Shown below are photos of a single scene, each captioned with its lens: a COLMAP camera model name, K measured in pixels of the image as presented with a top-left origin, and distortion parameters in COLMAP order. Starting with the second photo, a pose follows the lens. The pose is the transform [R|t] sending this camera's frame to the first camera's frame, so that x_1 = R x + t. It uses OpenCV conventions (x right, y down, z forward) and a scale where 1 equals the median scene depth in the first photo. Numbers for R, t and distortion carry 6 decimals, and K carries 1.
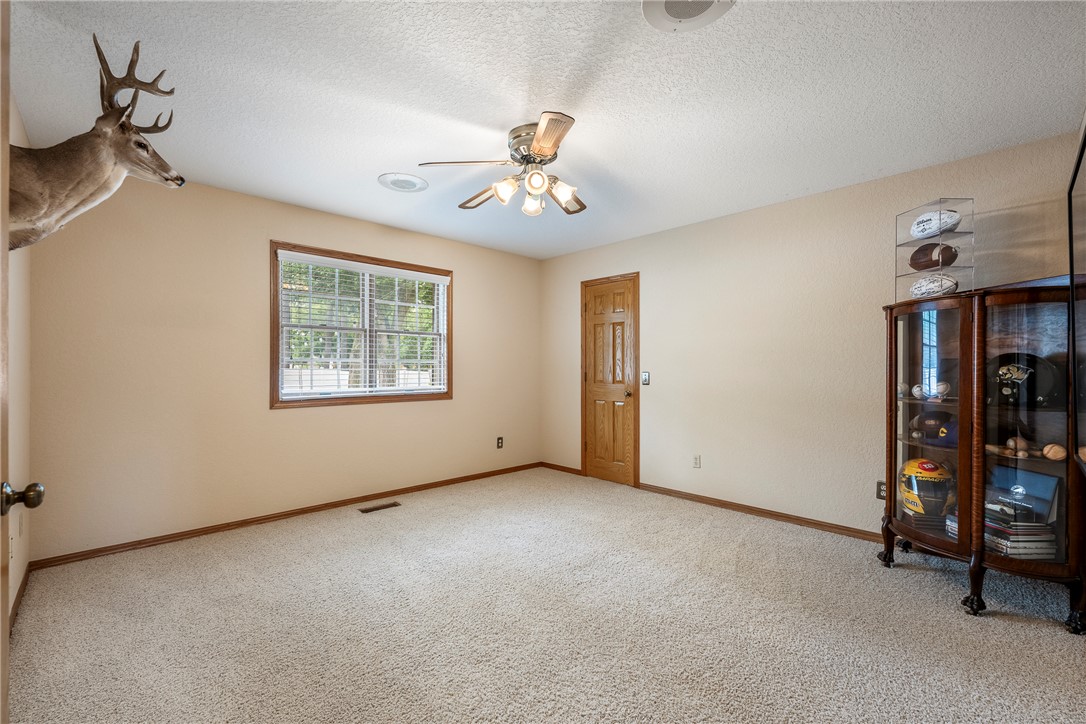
lens RADIAL K [[454.7, 0, 545.2], [0, 454.7, 370.8], [0, 0, 1]] dist [0.002118, 0.000194]
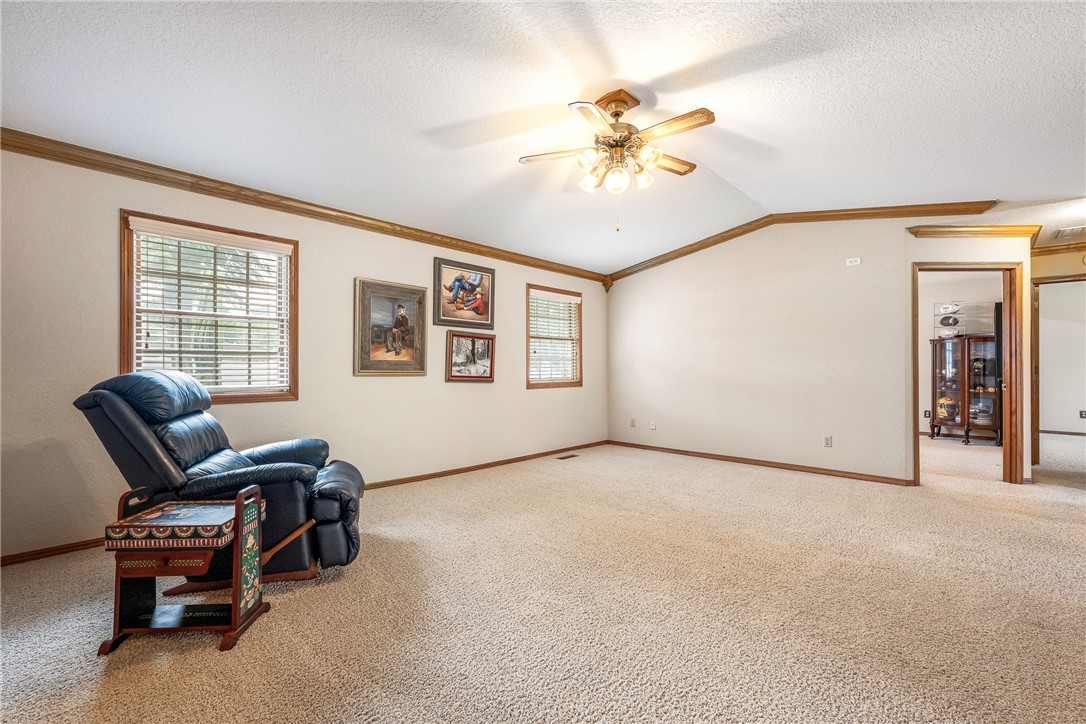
lens RADIAL K [[454.7, 0, 541.3], [0, 454.7, 364.9], [0, 0, 1]] dist [0.002118, 0.000194]
pose [[0.999494, 0.001586, 0.031761, -1.767708], [-0.001408, 0.999983, -0.005637, 0.025121], [-0.031770, 0.005589, 0.999480, -1.731928]]
